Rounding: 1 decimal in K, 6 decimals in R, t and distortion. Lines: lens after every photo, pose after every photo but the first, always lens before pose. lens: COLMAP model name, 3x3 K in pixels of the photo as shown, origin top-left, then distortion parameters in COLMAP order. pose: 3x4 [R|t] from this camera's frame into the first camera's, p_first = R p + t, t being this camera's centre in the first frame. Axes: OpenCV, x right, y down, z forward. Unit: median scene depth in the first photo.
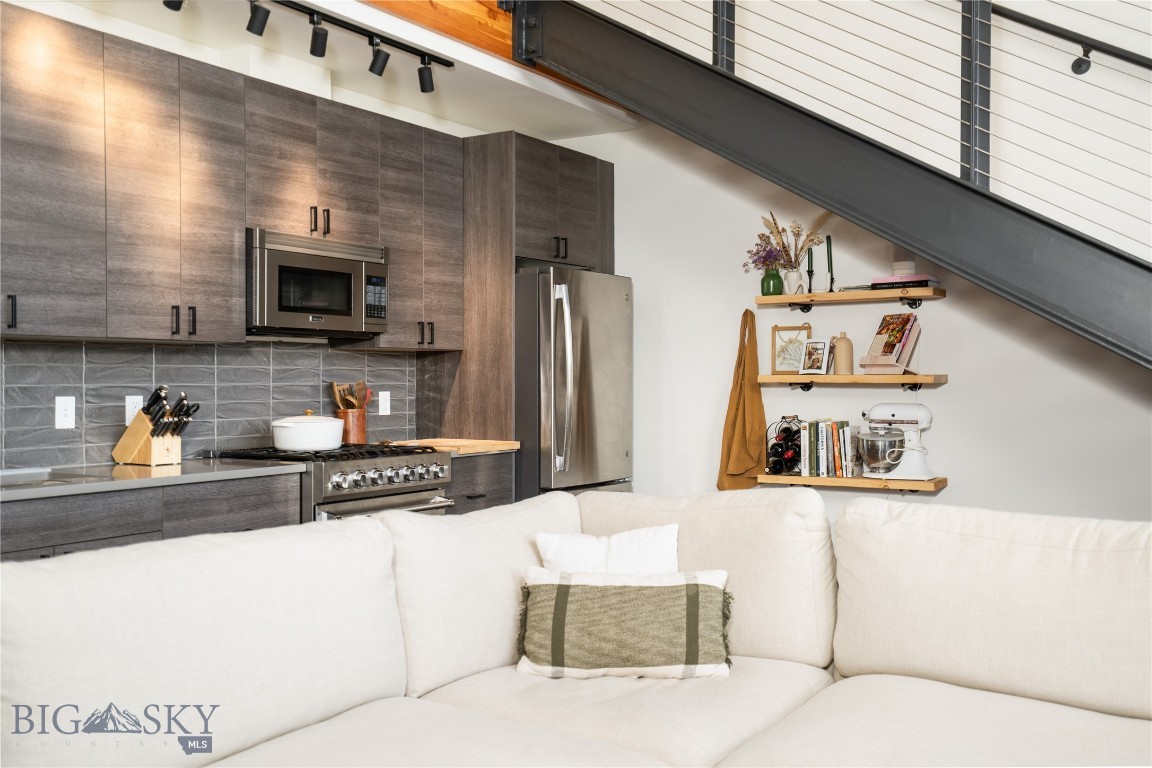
lens RADIAL K [[1116.3, 0, 567.6], [0, 1116.3, 384.0], [0, 0, 1]] dist [0.089784, 0.000000]
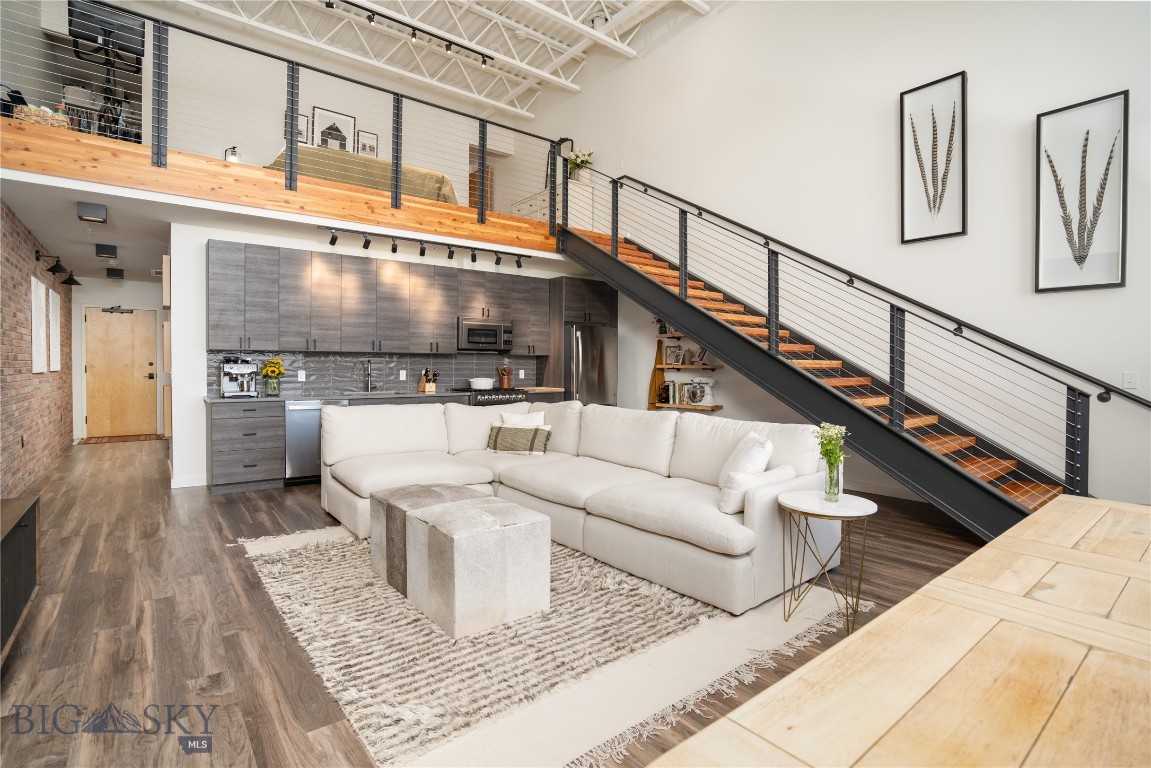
lens RADIAL K [[539.1, 0, 575.9], [0, 539.1, 384.0], [0, 0, 1]] dist [-0.045525, 0.010801]
pose [[0.947838, 0.015634, -0.318369, 0.445193], [-0.007285, 0.999598, 0.027399, 0.003708], [0.318670, -0.023651, 0.947571, -0.275990]]
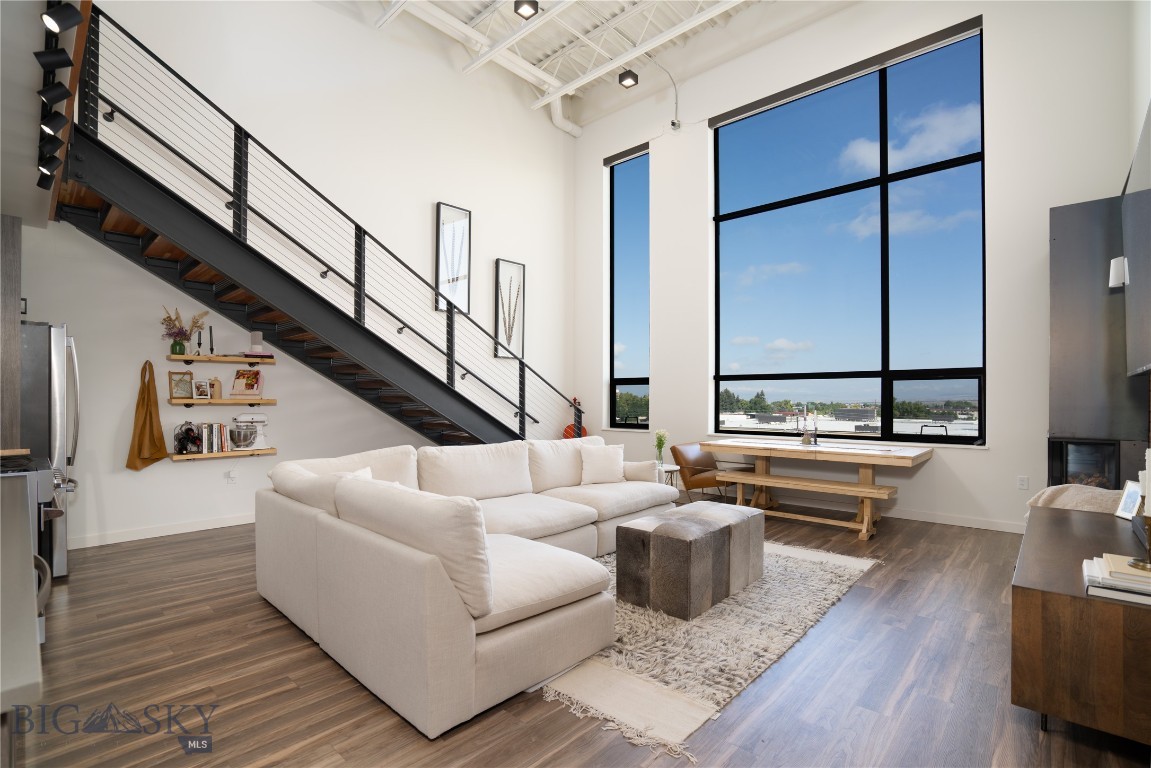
lens RADIAL K [[539.1, 0, 582.4], [0, 539.1, 403.9], [0, 0, 1]] dist [-0.045525, 0.010801]
pose [[0.168497, -0.006616, 0.985680, -0.570308], [0.000081, 0.999978, 0.006698, -0.006509], [-0.985702, -0.001049, 0.168493, 0.244590]]
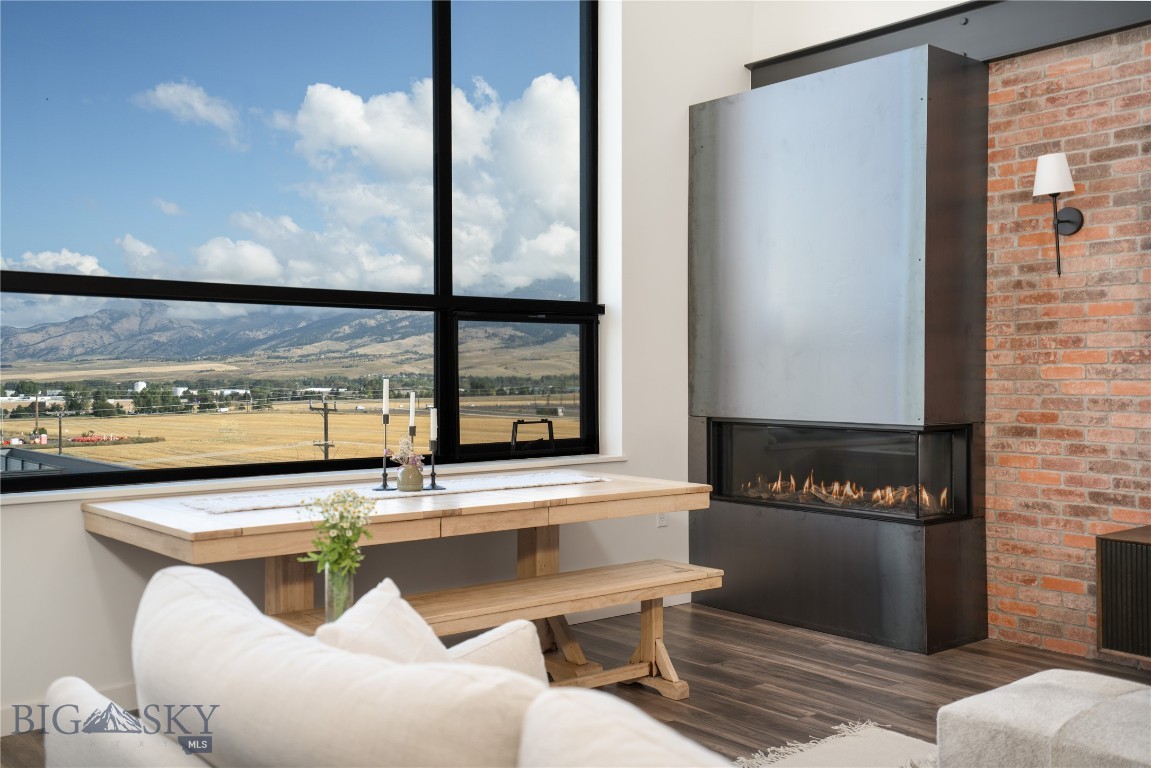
lens RADIAL K [[1115.4, 0, 565.6], [0, 1115.4, 387.1], [0, 0, 1]] dist [0.089784, 0.000000]
pose [[-0.953308, 0.000234, 0.302001, 0.259391], [0.004625, 0.999894, 0.013826, -0.001051], [-0.301966, 0.014577, -0.953207, 0.725959]]
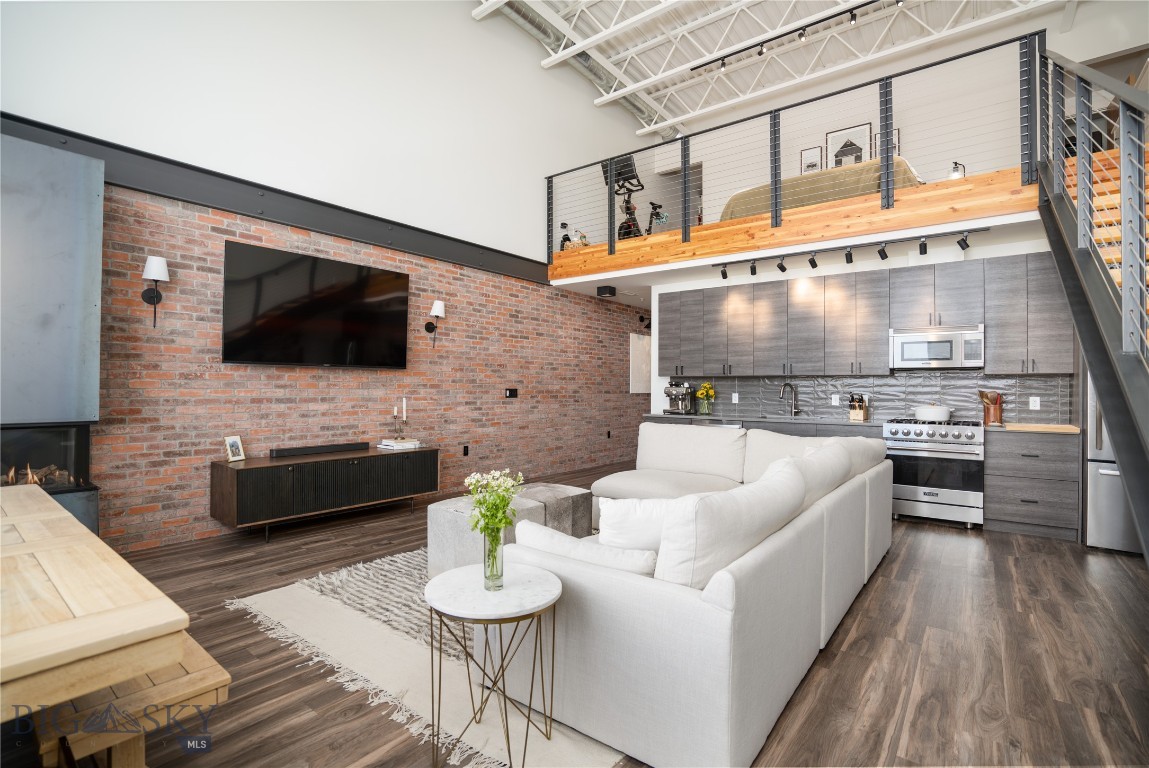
lens RADIAL K [[538.2, 0, 568.2], [0, 538.2, 385.2], [0, 0, 1]] dist [-0.045525, 0.010801]
pose [[-0.098745, 0.000527, -0.995113, 0.843362], [-0.012809, 0.999916, 0.001801, -0.005863], [0.995030, 0.012925, -0.098730, 0.358380]]
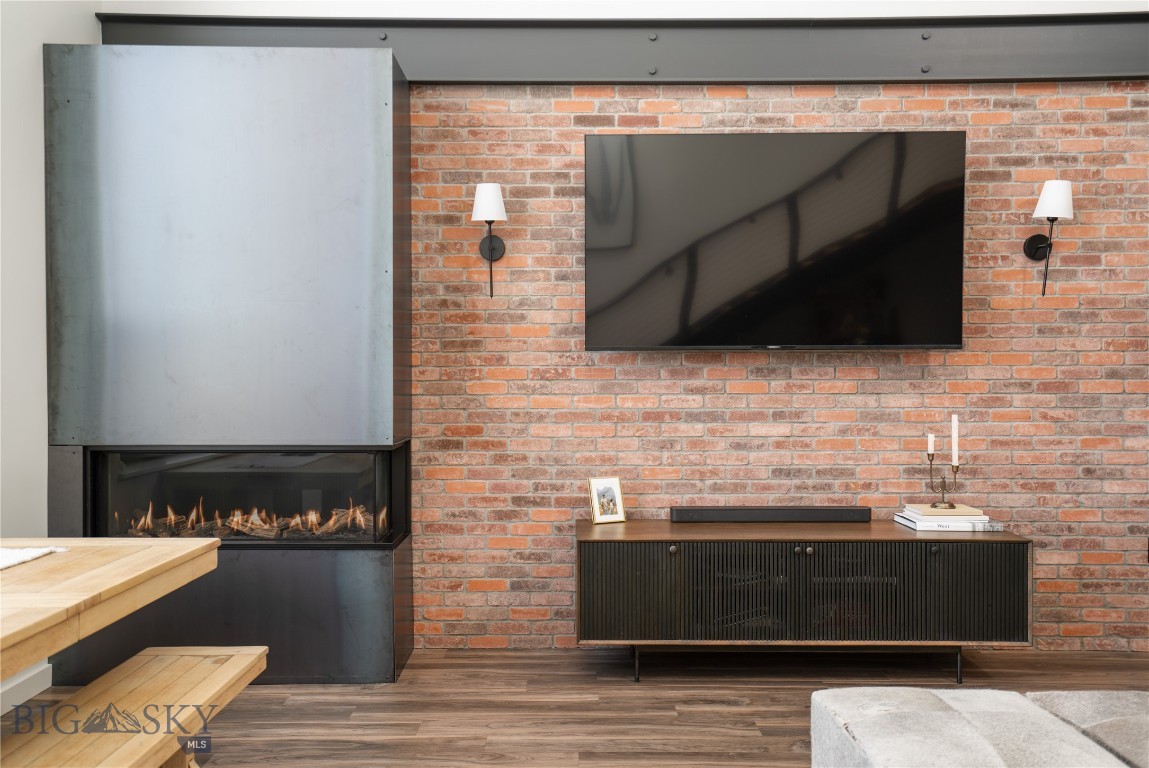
lens RADIAL K [[961.5, 0, 569.6], [0, 961.5, 387.3], [0, 0, 1]] dist [0.031242, 0.024510]
pose [[-0.843246, 0.010199, -0.537431, 0.558766], [0.002778, 0.999889, 0.014617, -0.011587], [0.537520, 0.010832, -0.843181, 0.460192]]
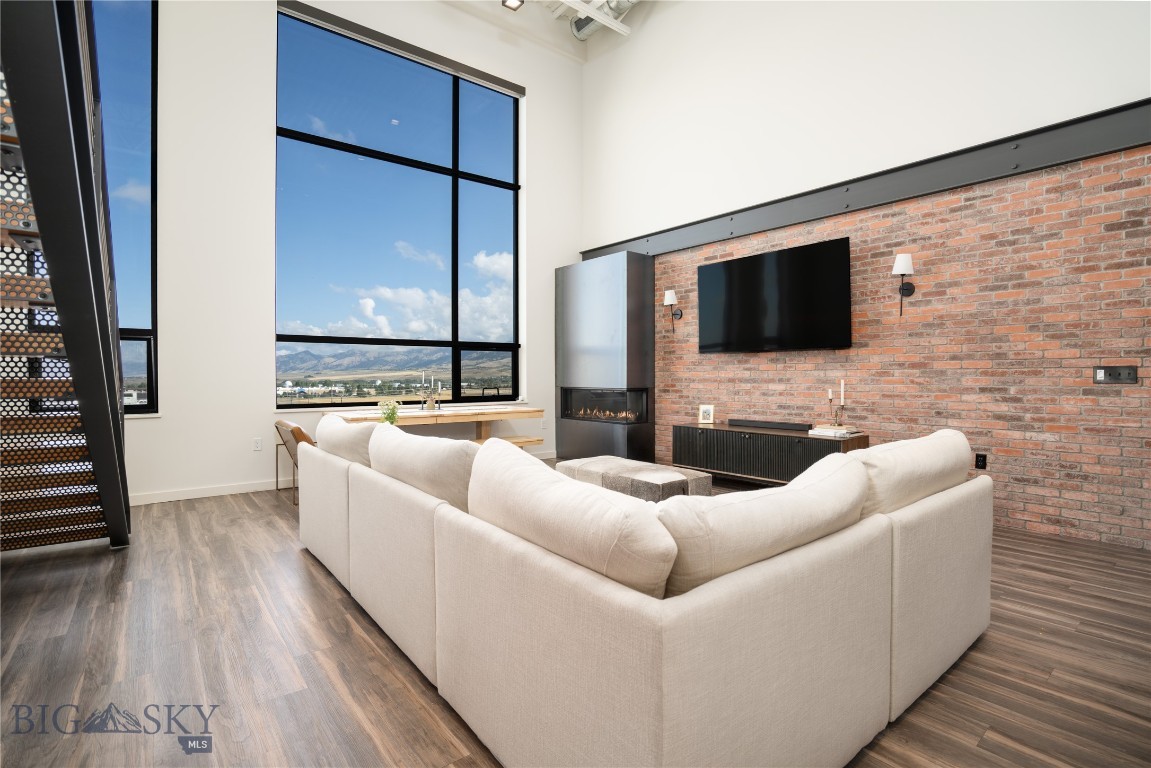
lens RADIAL K [[539.1, 0, 564.9], [0, 539.1, 390.4], [0, 0, 1]] dist [-0.045525, 0.010801]
pose [[-0.945695, -0.002380, 0.325047, -0.014839], [0.007432, 0.999553, 0.028942, 0.013378], [-0.324971, 0.029786, -0.945255, 0.959760]]
